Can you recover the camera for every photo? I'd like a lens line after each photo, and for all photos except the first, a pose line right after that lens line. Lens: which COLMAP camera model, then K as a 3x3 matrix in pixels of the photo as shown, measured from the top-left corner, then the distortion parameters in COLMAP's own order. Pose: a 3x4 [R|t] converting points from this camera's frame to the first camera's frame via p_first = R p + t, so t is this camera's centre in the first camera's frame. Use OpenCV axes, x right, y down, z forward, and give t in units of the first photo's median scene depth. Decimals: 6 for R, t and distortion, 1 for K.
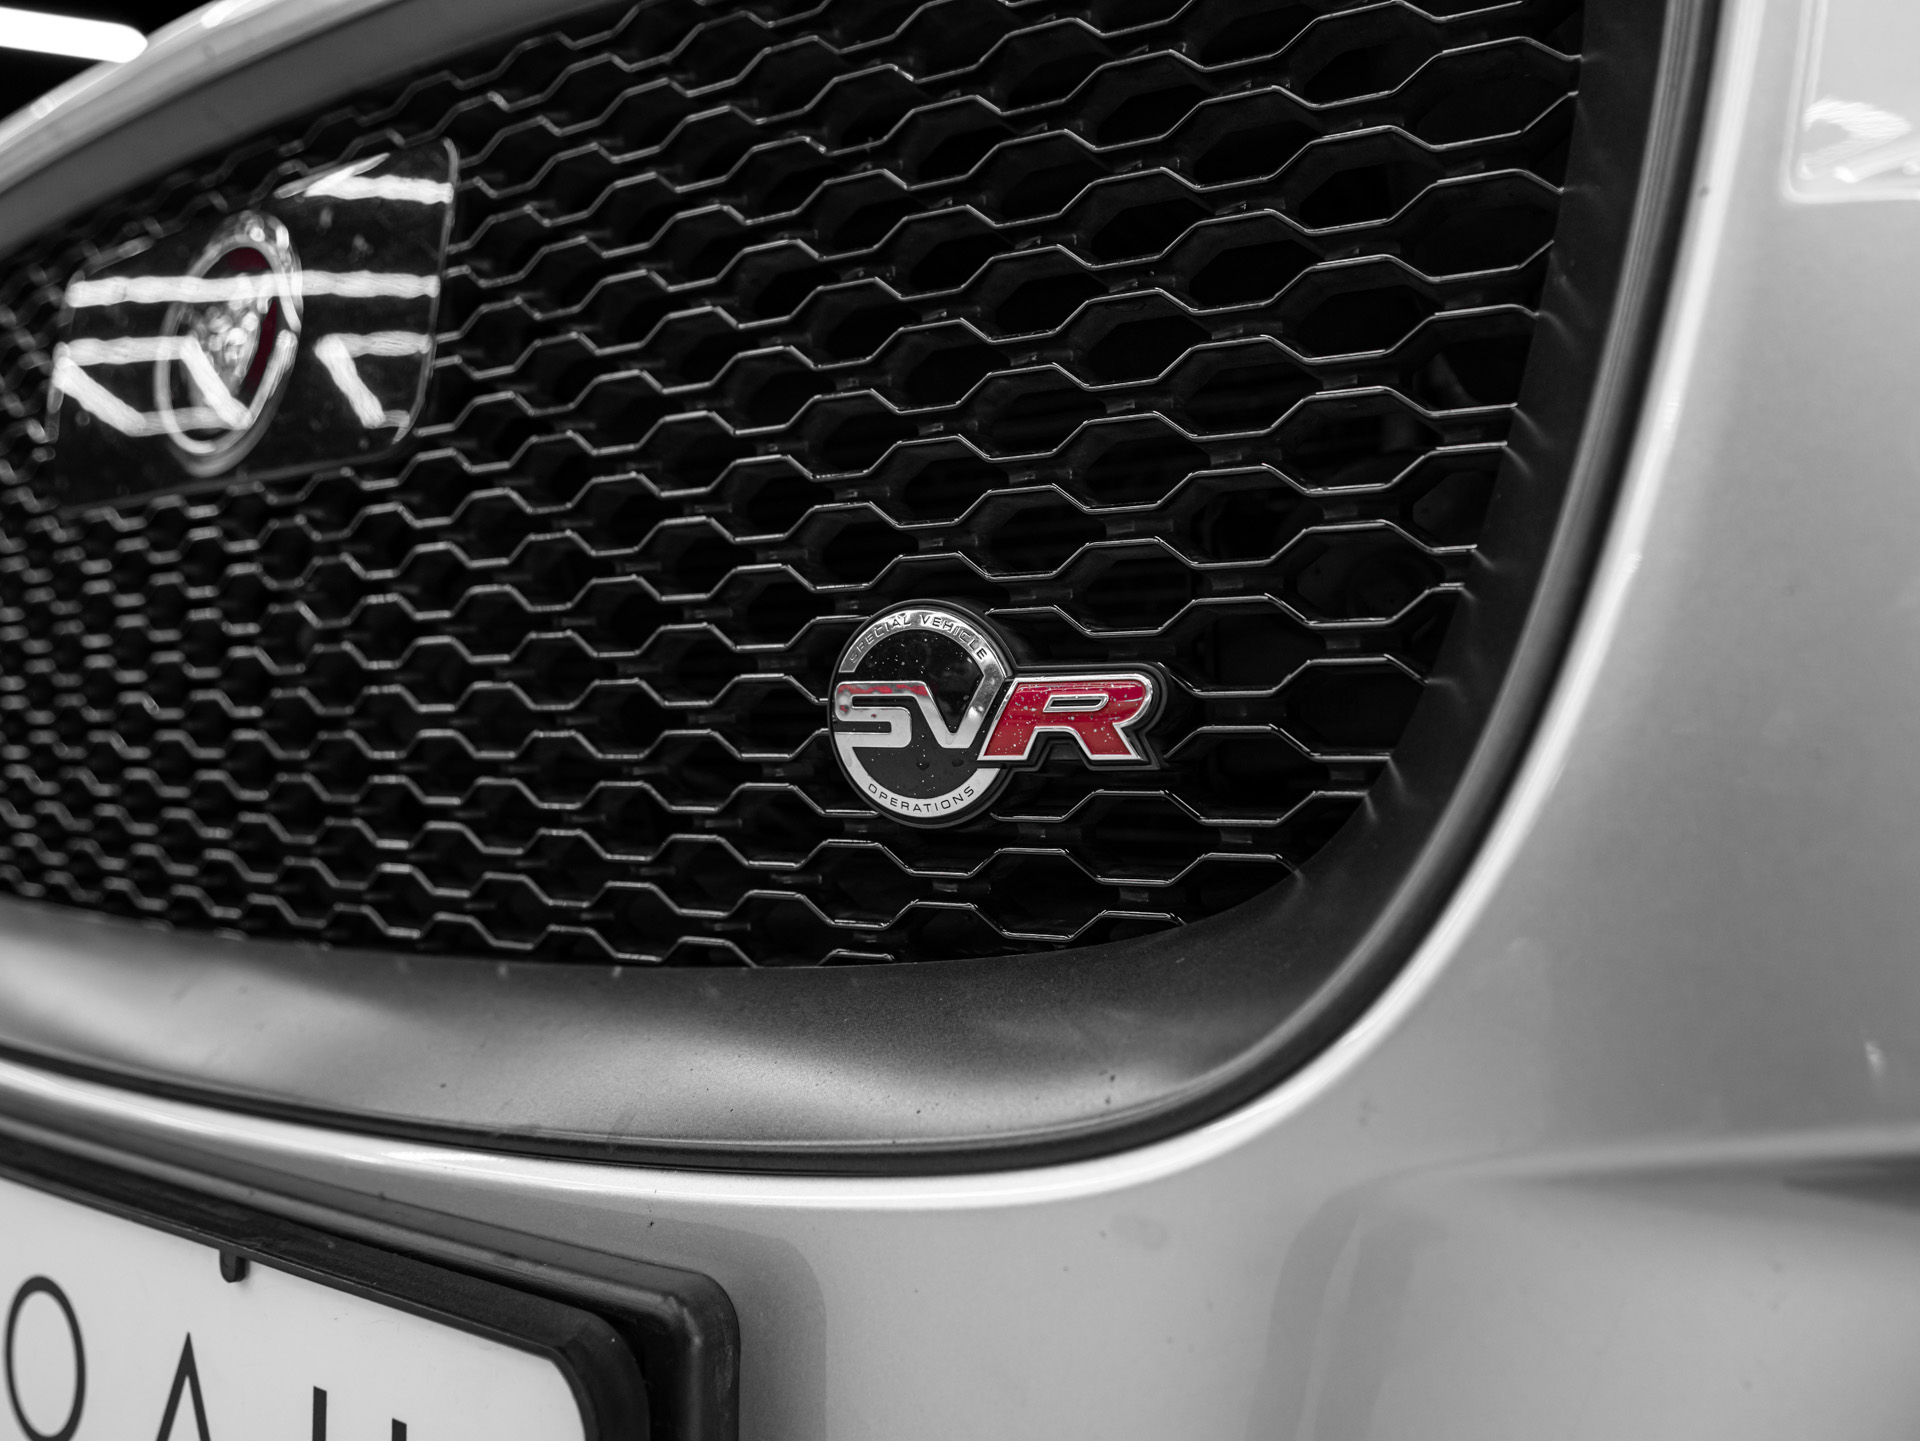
lens RADIAL K [[1442.3, 0, 966.6], [0, 1442.3, 724.4], [0, 0, 1]] dist [-0.027995, 0.075420]
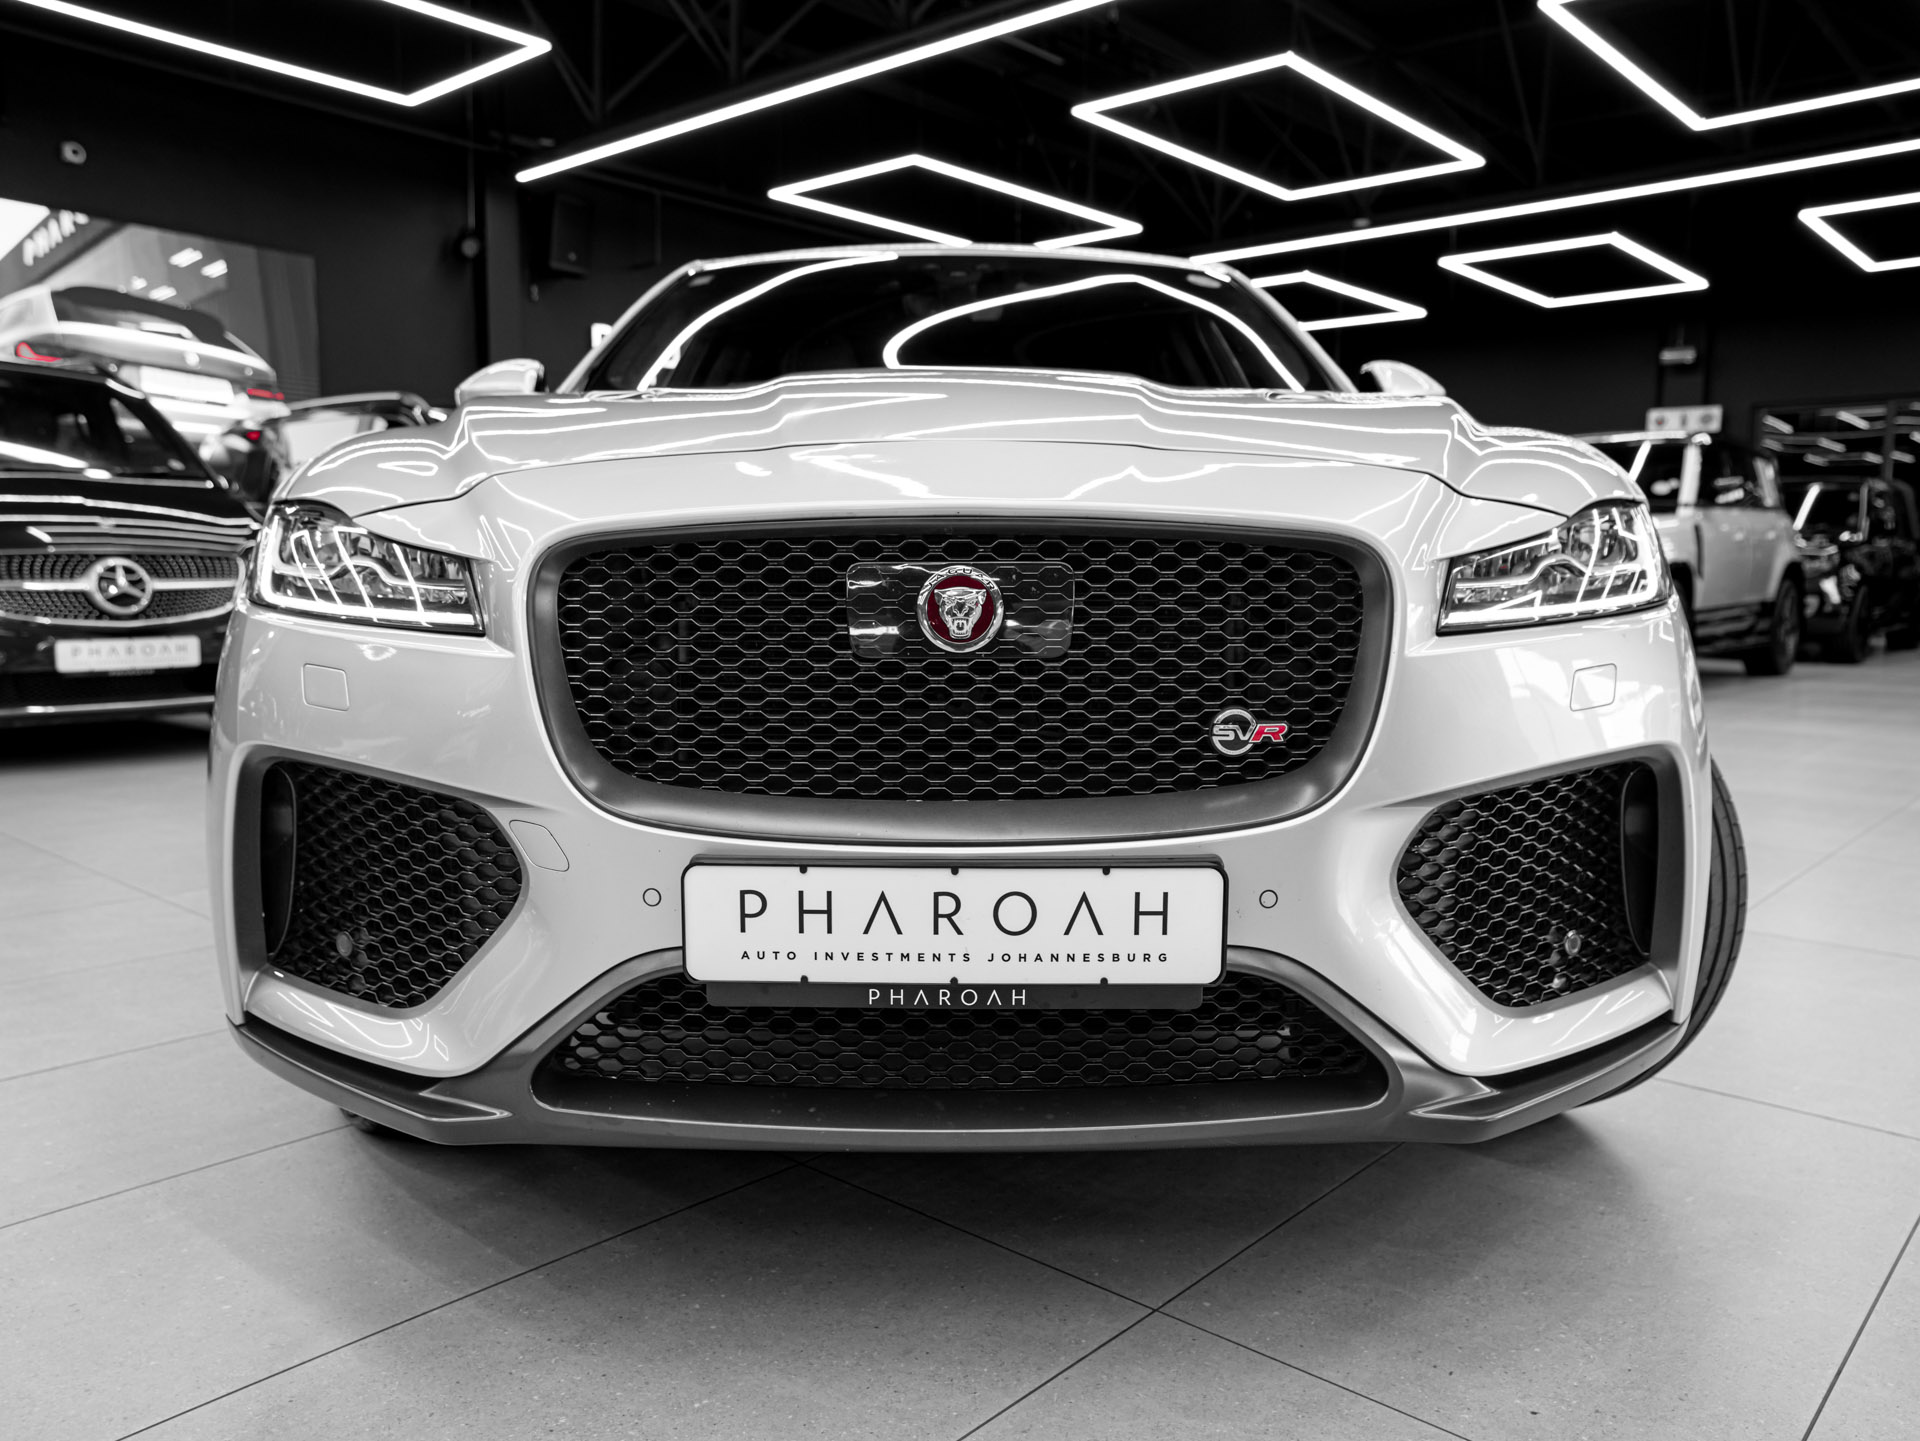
lens RADIAL K [[1437.6, 0, 955.9], [0, 1437.6, 725.1], [0, 0, 1]] dist [-0.025347, 0.068959]
pose [[0.831657, -0.067118, 0.551219, -3.225863], [-0.010518, 0.990586, 0.136487, -0.631930], [-0.555190, -0.119308, 0.823122, -2.209967]]
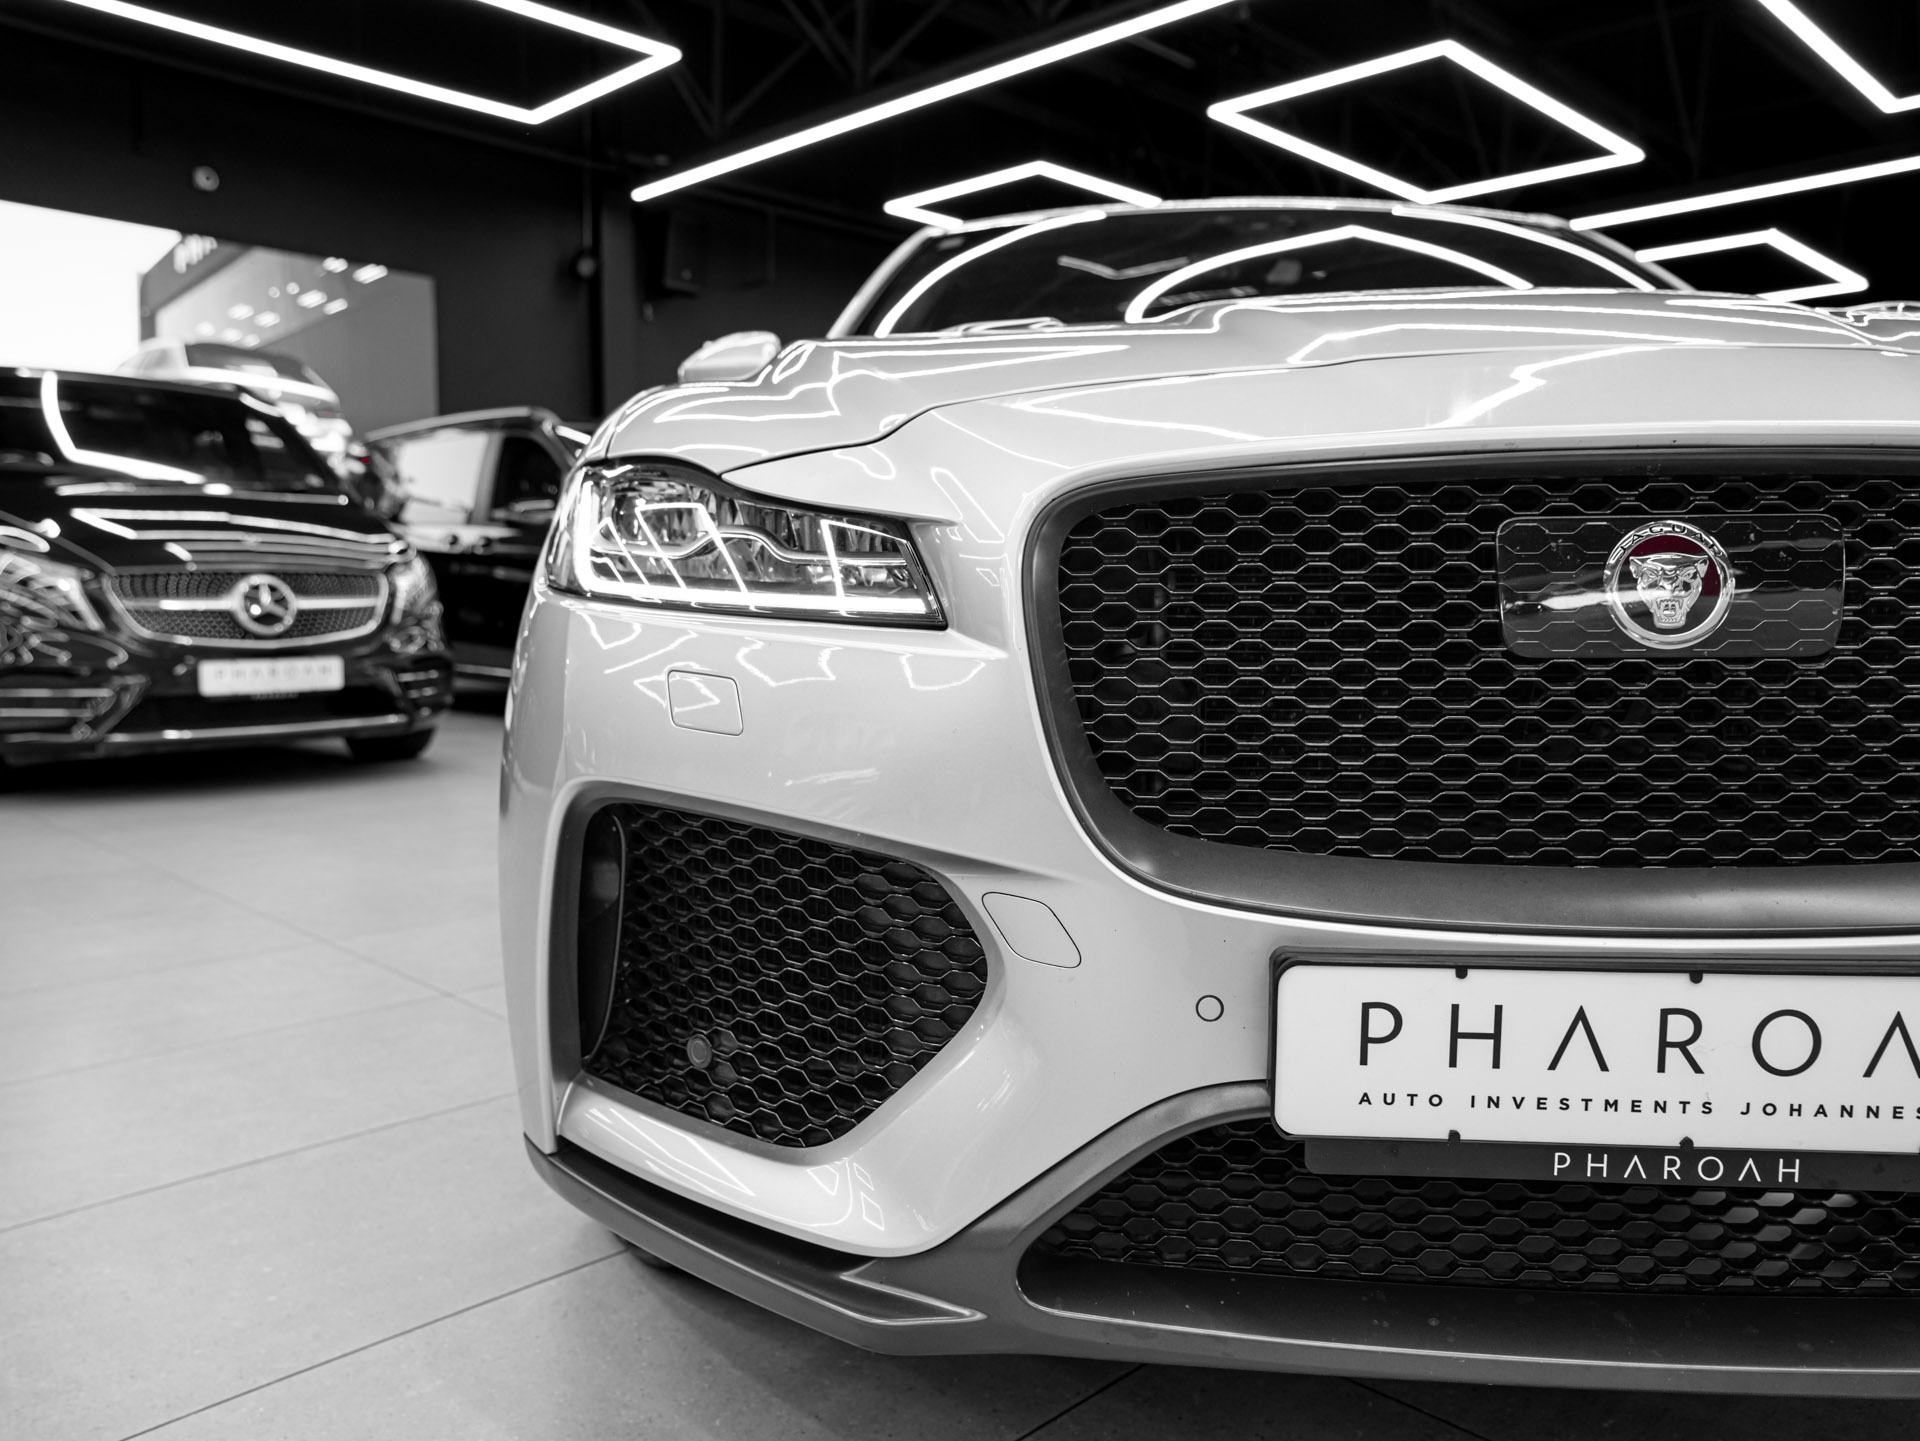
lens RADIAL K [[1437.6, 0, 955.9], [0, 1437.6, 725.1], [0, 0, 1]] dist [-0.025347, 0.068959]
pose [[0.859874, -0.057796, 0.507225, -3.558070], [-0.003798, 0.992819, 0.119566, -0.443157], [-0.510493, -0.104738, 0.853479, -0.351494]]
